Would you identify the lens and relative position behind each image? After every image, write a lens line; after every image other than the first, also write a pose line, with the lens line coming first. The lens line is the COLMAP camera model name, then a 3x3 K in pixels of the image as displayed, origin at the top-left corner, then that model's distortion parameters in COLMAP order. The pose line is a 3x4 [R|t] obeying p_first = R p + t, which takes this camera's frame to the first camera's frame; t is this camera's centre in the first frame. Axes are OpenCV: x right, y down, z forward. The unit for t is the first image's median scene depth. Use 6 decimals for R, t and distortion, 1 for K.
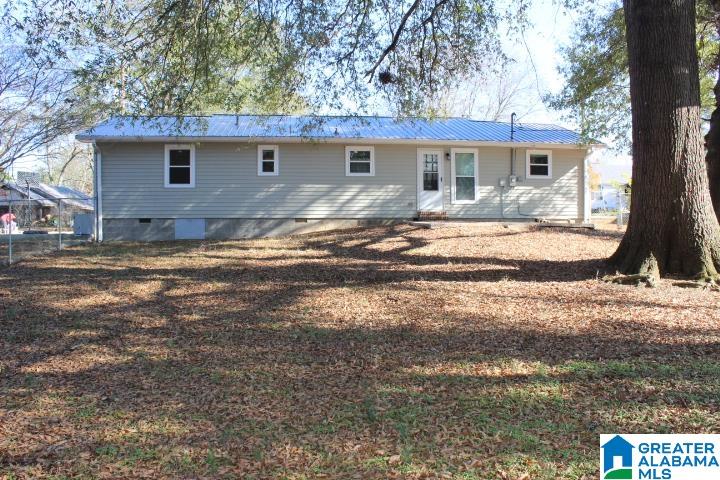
lens RADIAL K [[600.7, 0, 361.1], [0, 600.7, 244.7], [0, 0, 1]] dist [-0.158113, 0.151965]
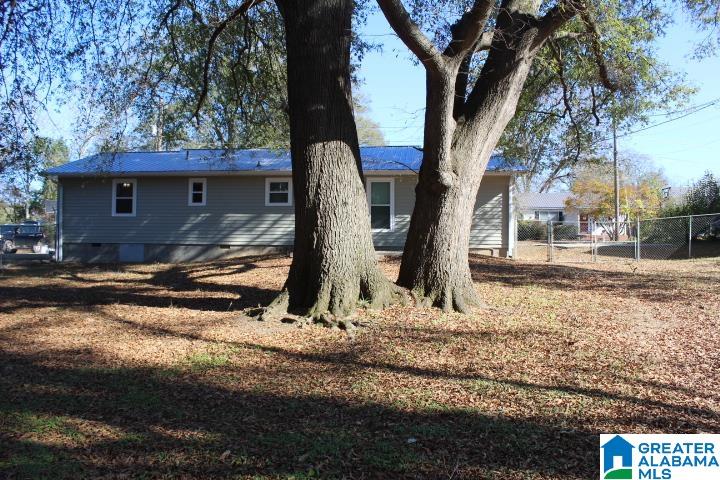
lens RADIAL K [[600.7, 0, 361.1], [0, 600.7, 244.7], [0, 0, 1]] dist [-0.158113, 0.151965]
pose [[0.971677, 0.012354, -0.235989, 0.399401], [-0.021207, 0.999162, -0.035012, -0.011963], [0.235358, 0.039025, 0.971125, 0.007366]]
